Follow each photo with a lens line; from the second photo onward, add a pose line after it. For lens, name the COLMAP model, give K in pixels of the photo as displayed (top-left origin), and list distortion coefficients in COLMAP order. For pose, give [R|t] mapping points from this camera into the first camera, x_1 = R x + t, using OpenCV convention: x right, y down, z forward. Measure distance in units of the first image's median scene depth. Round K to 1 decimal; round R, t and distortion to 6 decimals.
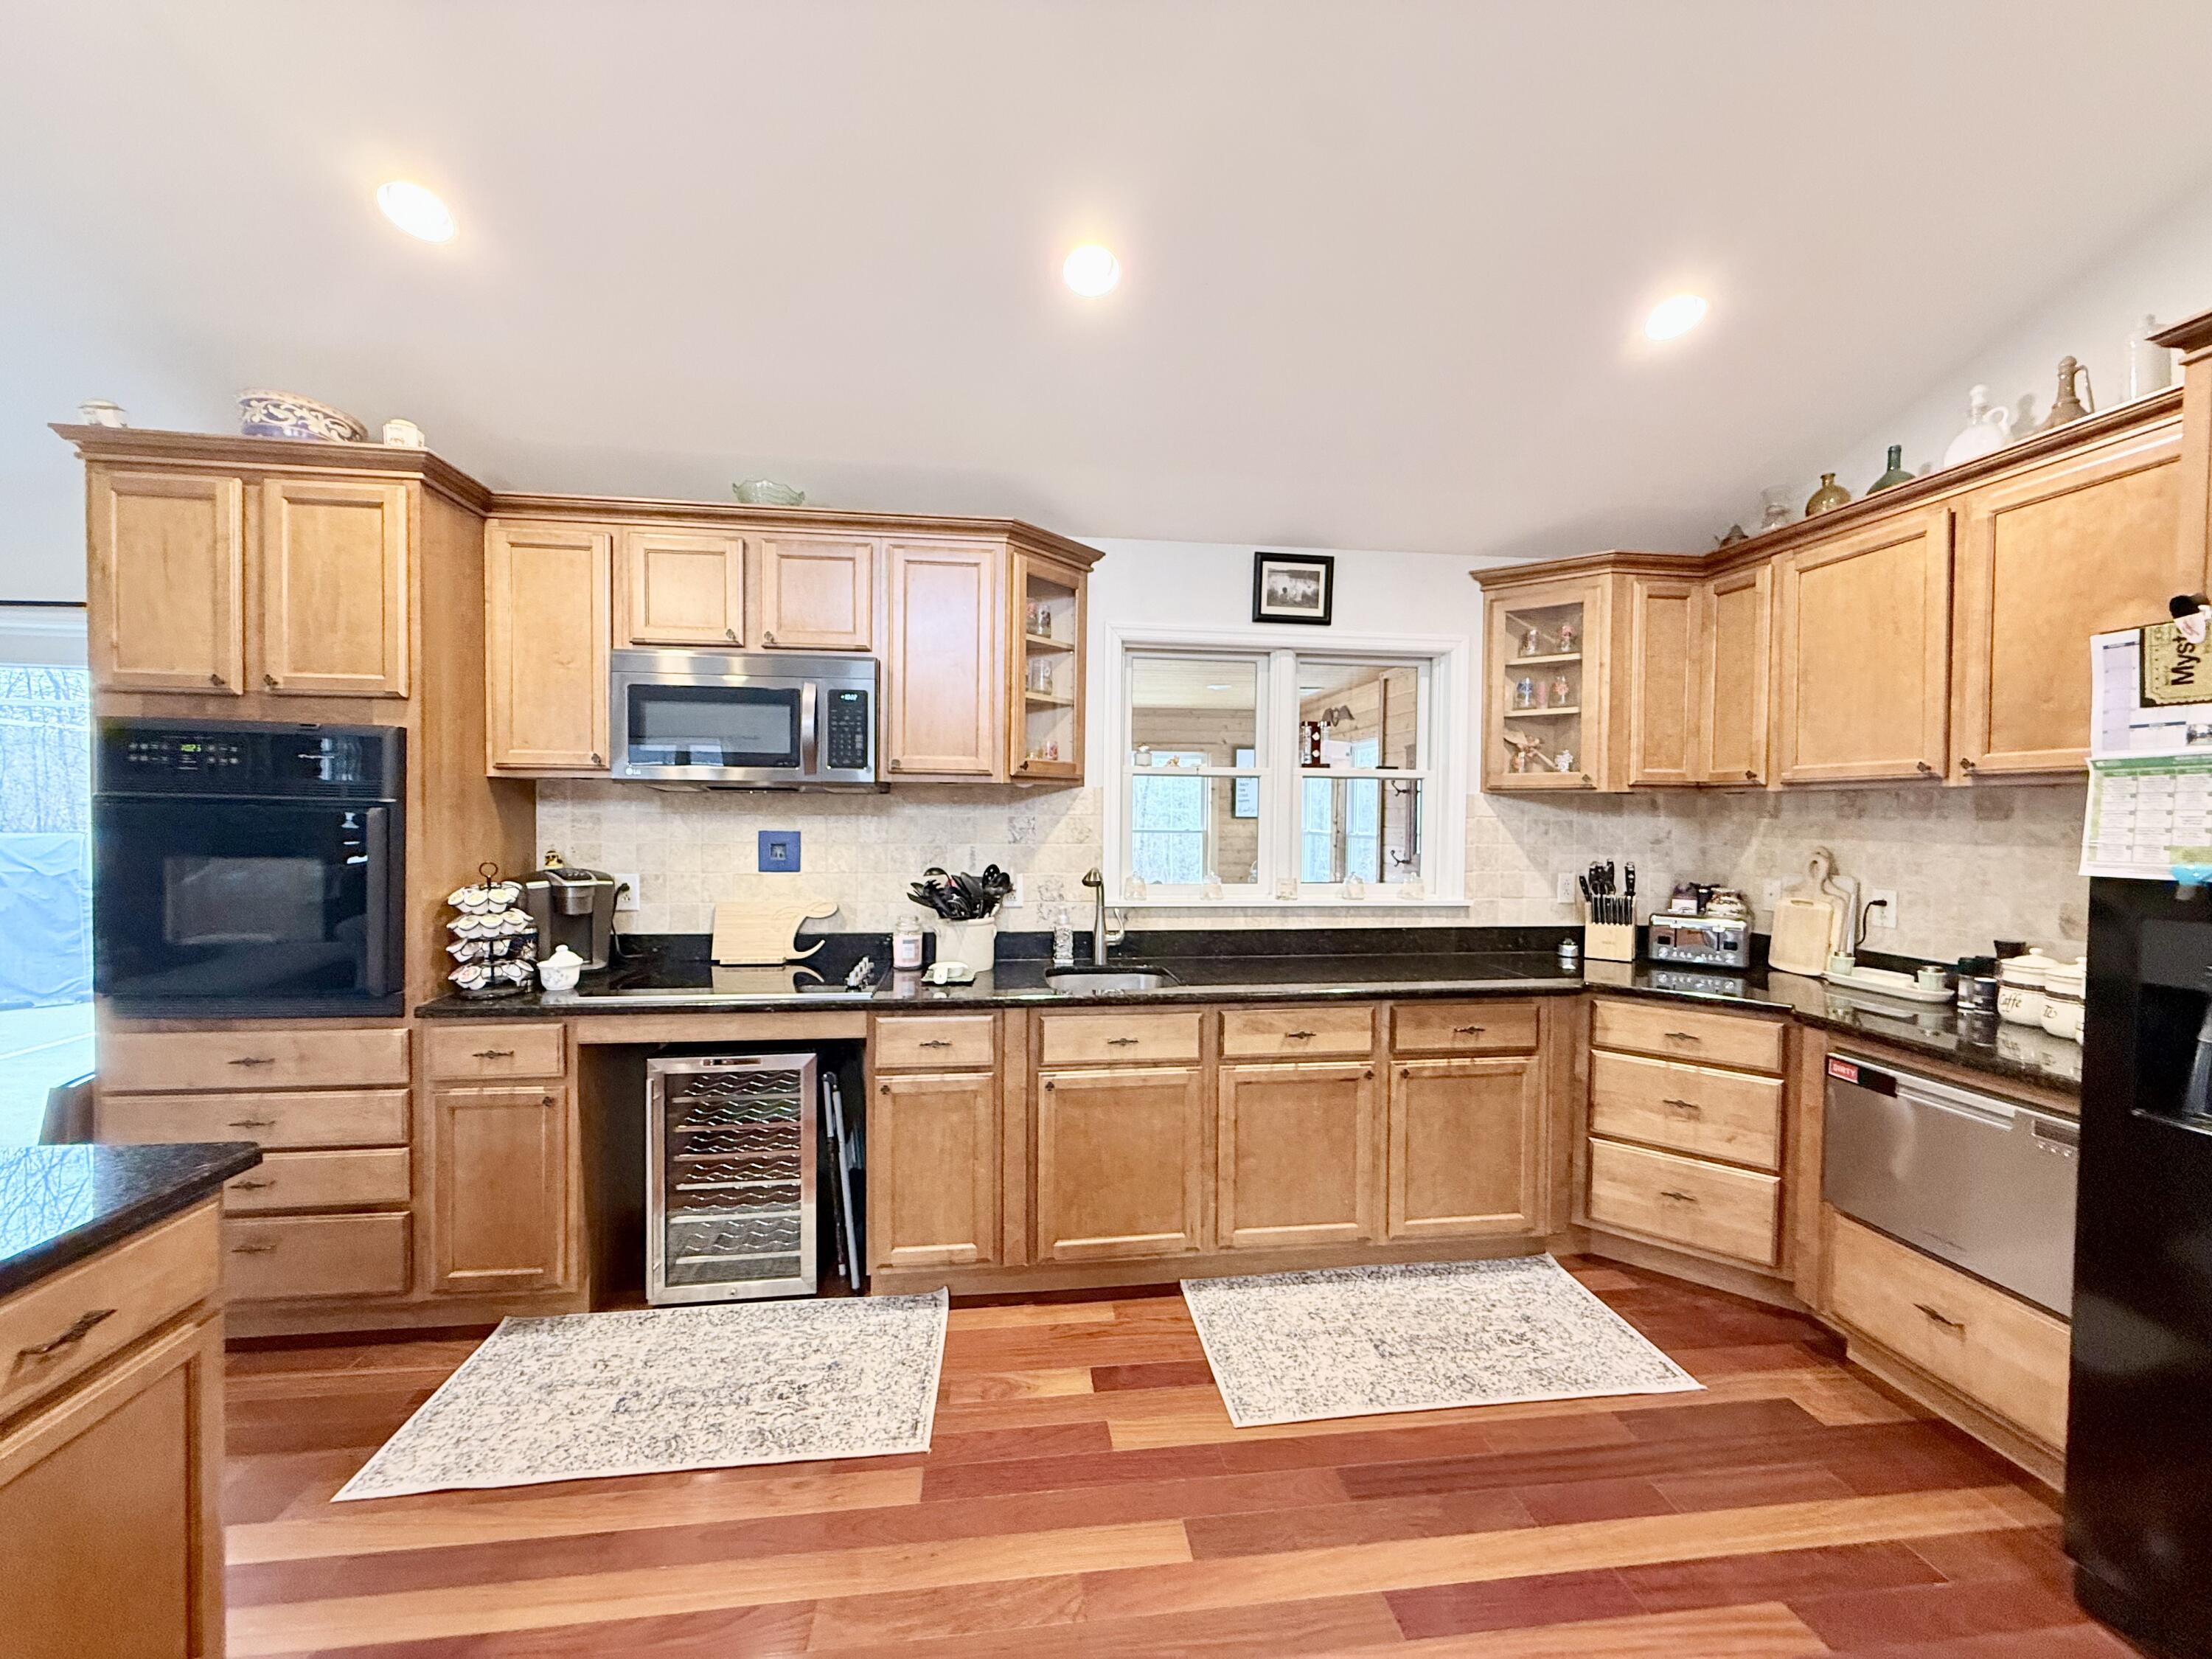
lens RADIAL K [[876.7, 0, 1101.9], [0, 876.7, 831.7], [0, 0, 1]] dist [-0.000832, 0.000199]
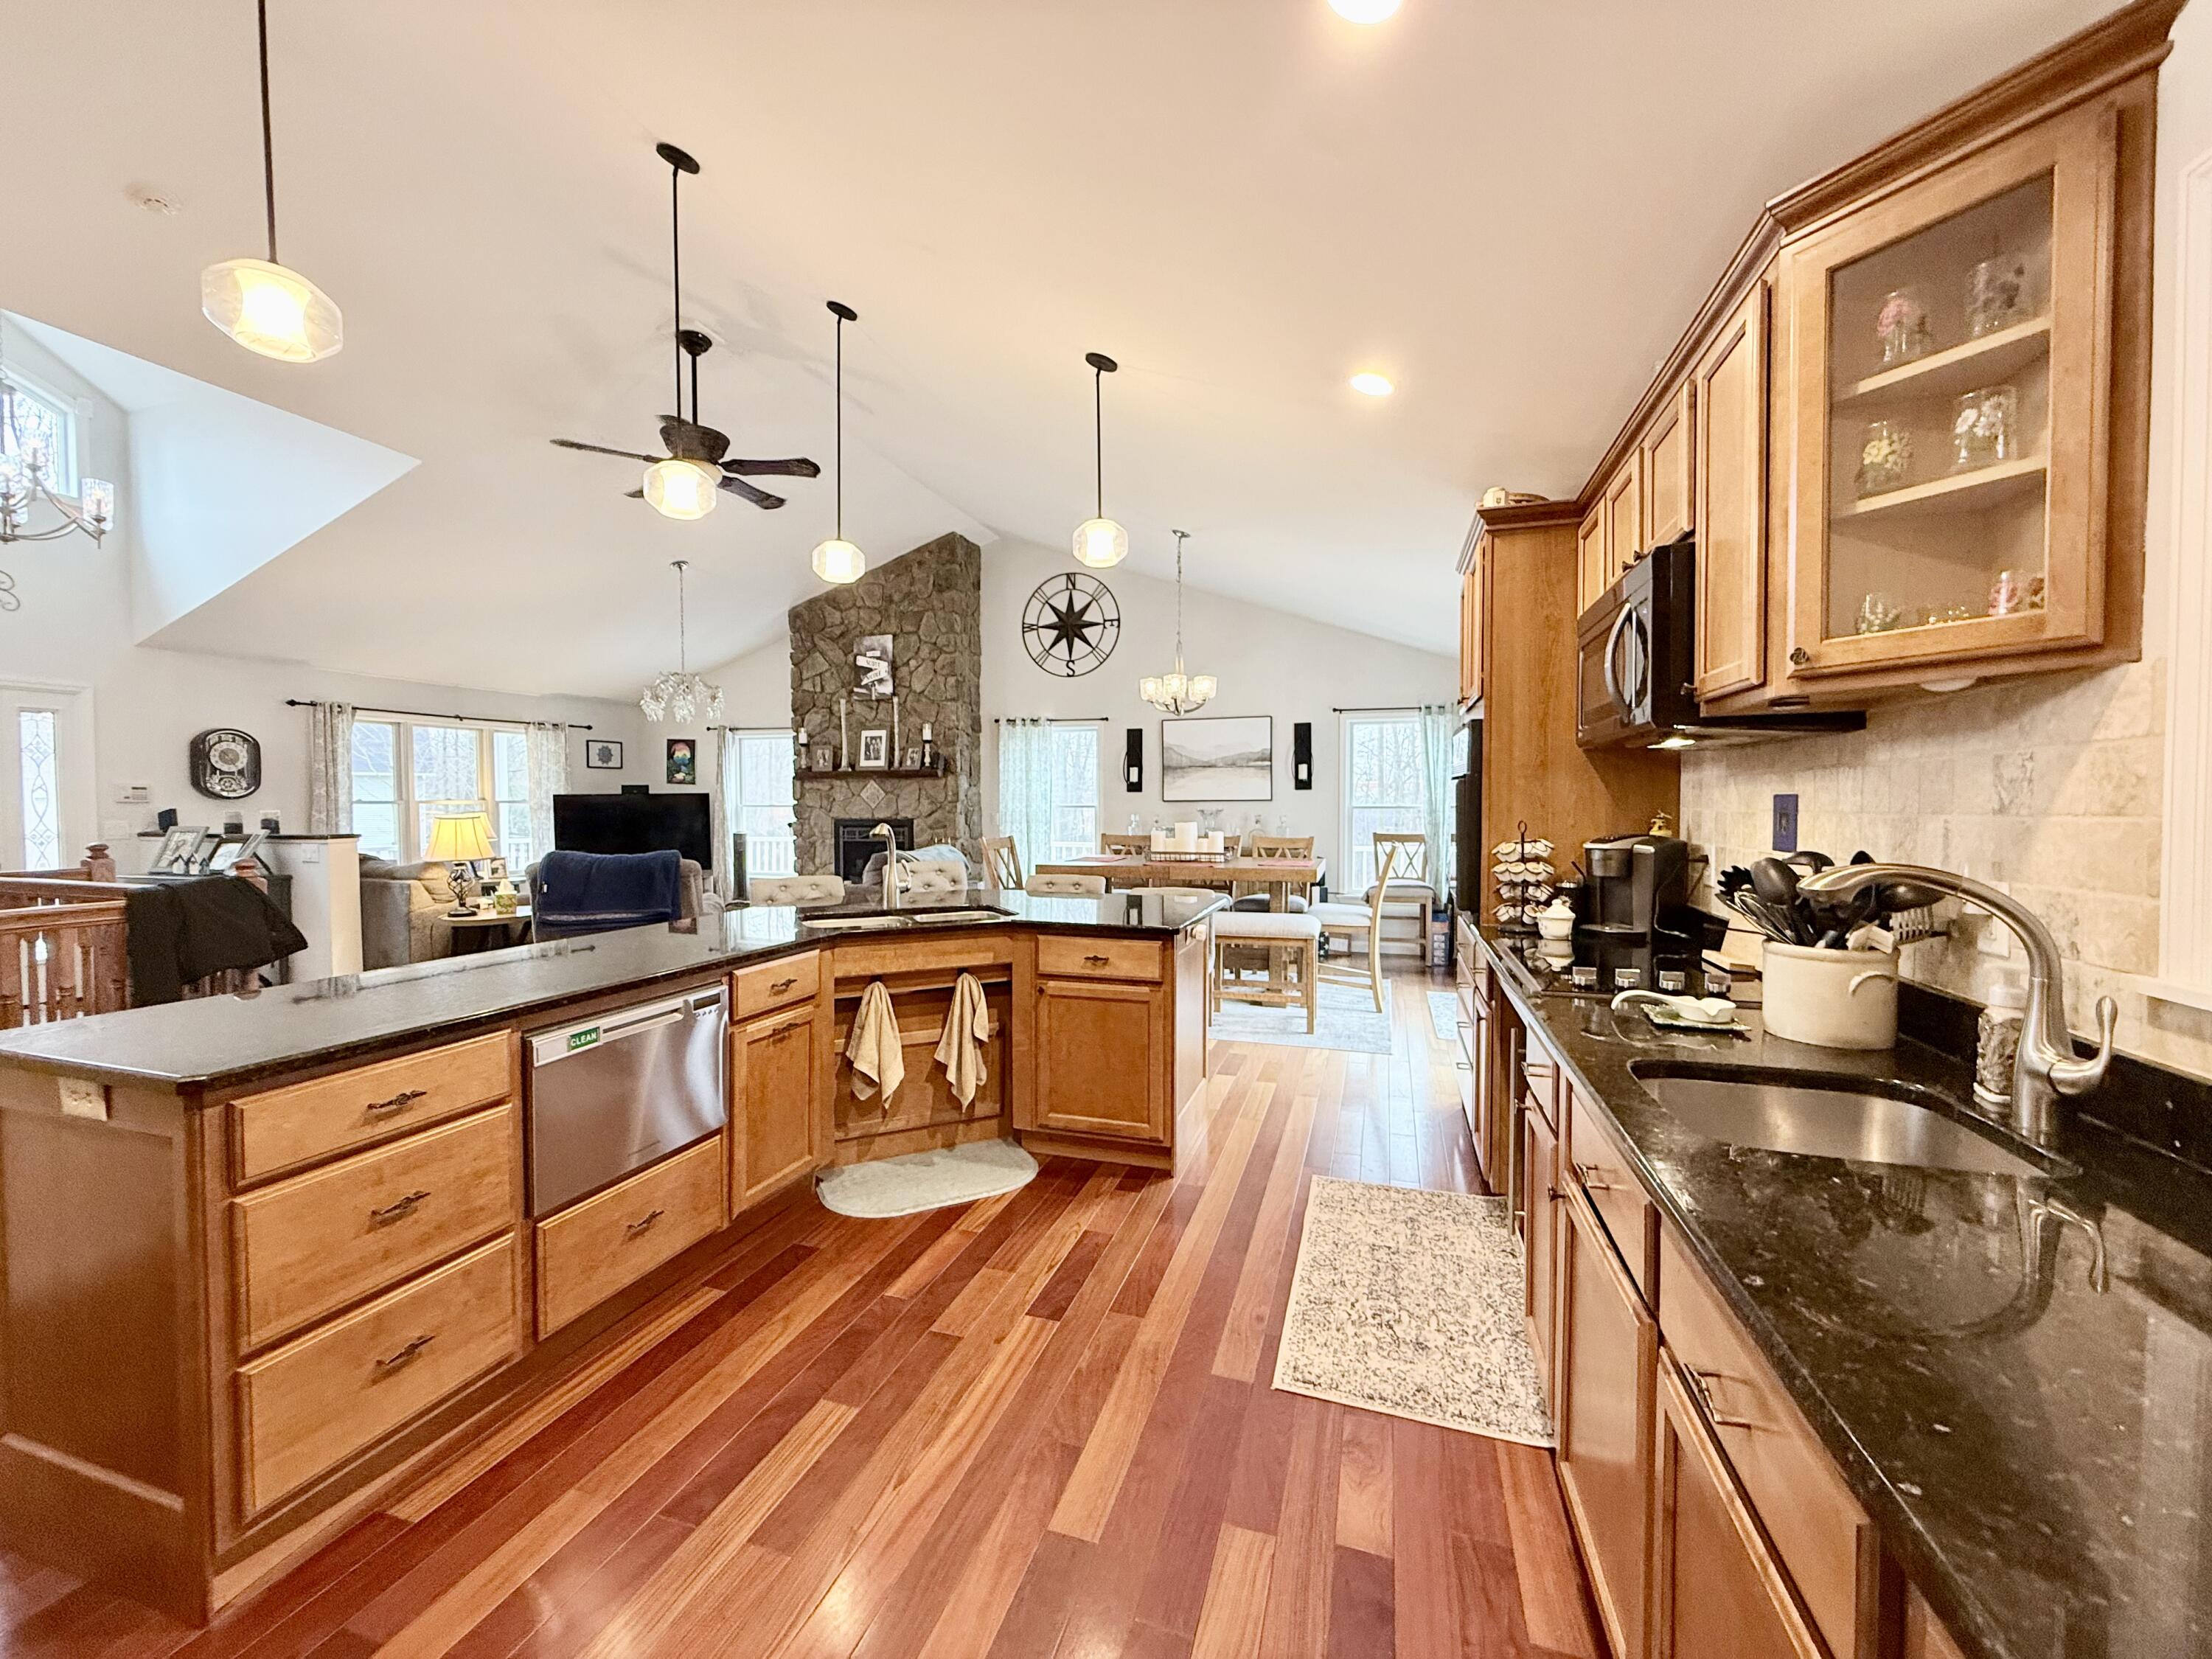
lens RADIAL K [[876.7, 0, 1101.5], [0, 876.7, 831.6], [0, 0, 1]] dist [-0.000832, 0.000199]
pose [[-0.418770, 0.020315, -0.907865, 0.604584], [-0.022497, 0.999211, 0.032736, 0.021647], [0.907813, 0.034133, -0.417983, 0.920457]]
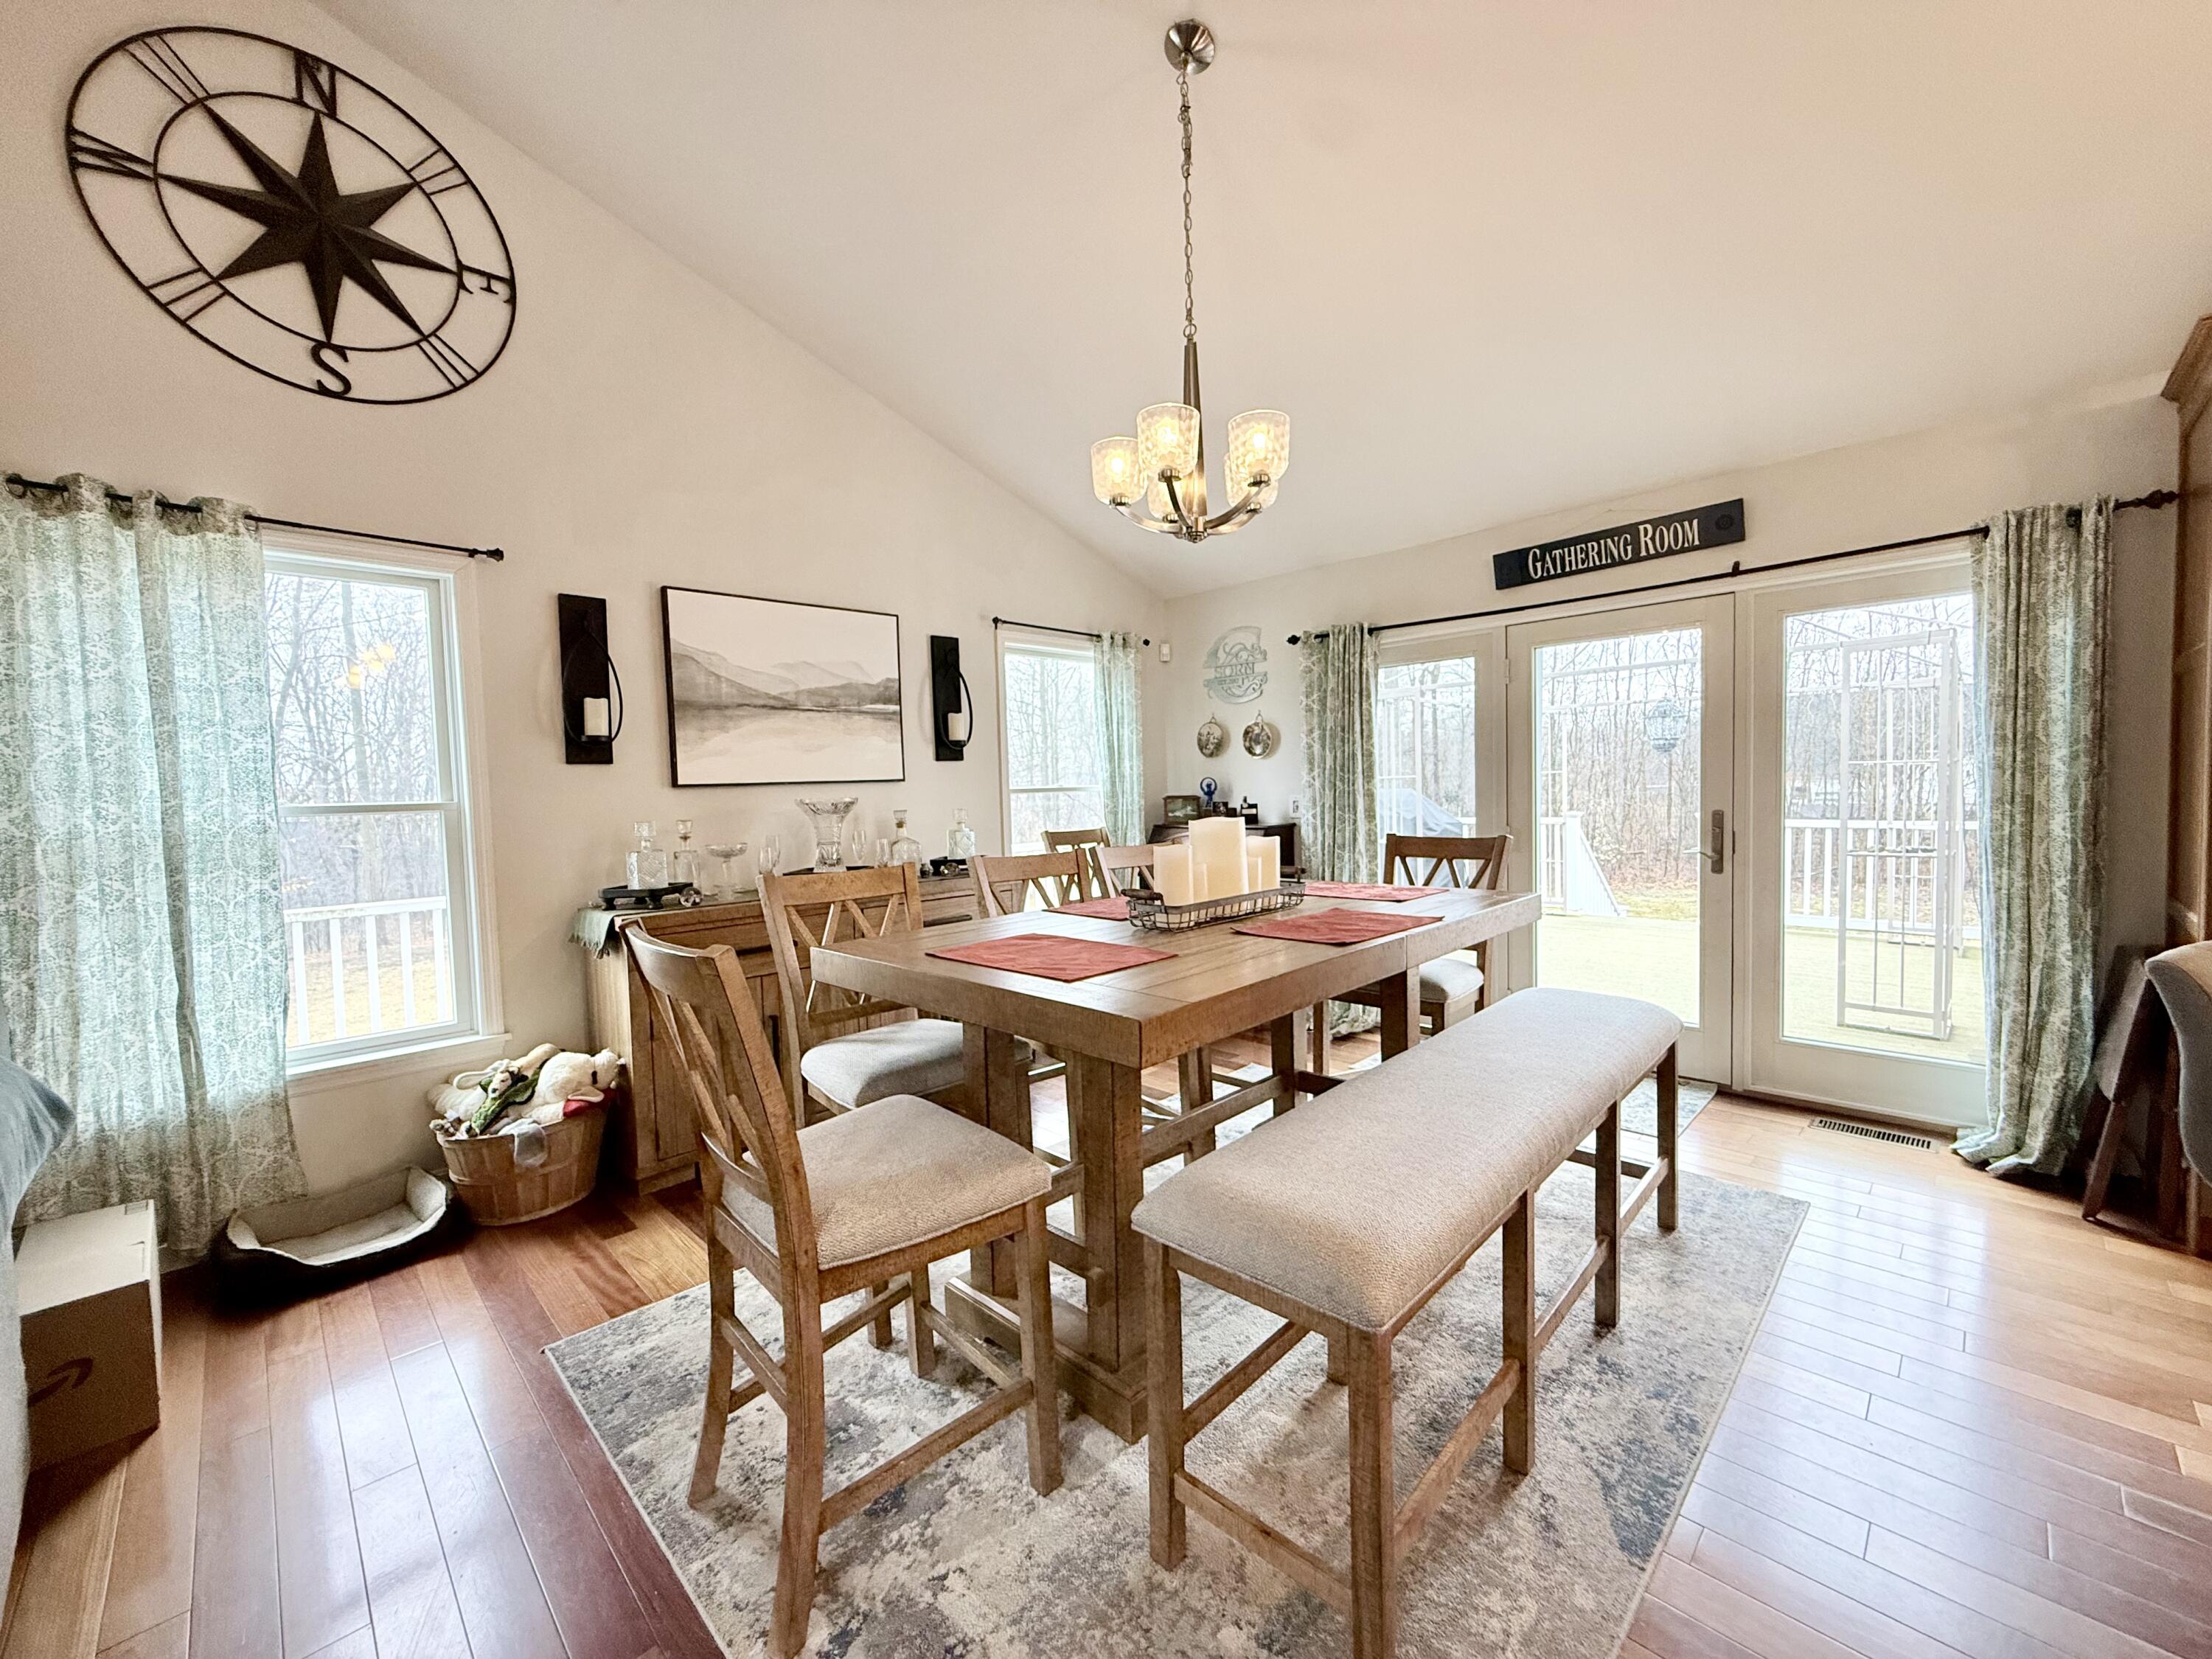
lens RADIAL K [[876.7, 0, 1101.1], [0, 876.7, 830.7], [0, 0, 1]] dist [-0.000832, 0.000199]
pose [[0.608447, 0.006988, -0.793563, -0.986601], [0.021826, 0.999436, 0.025535, 0.056907], [0.793294, -0.032857, 0.607951, -0.520411]]
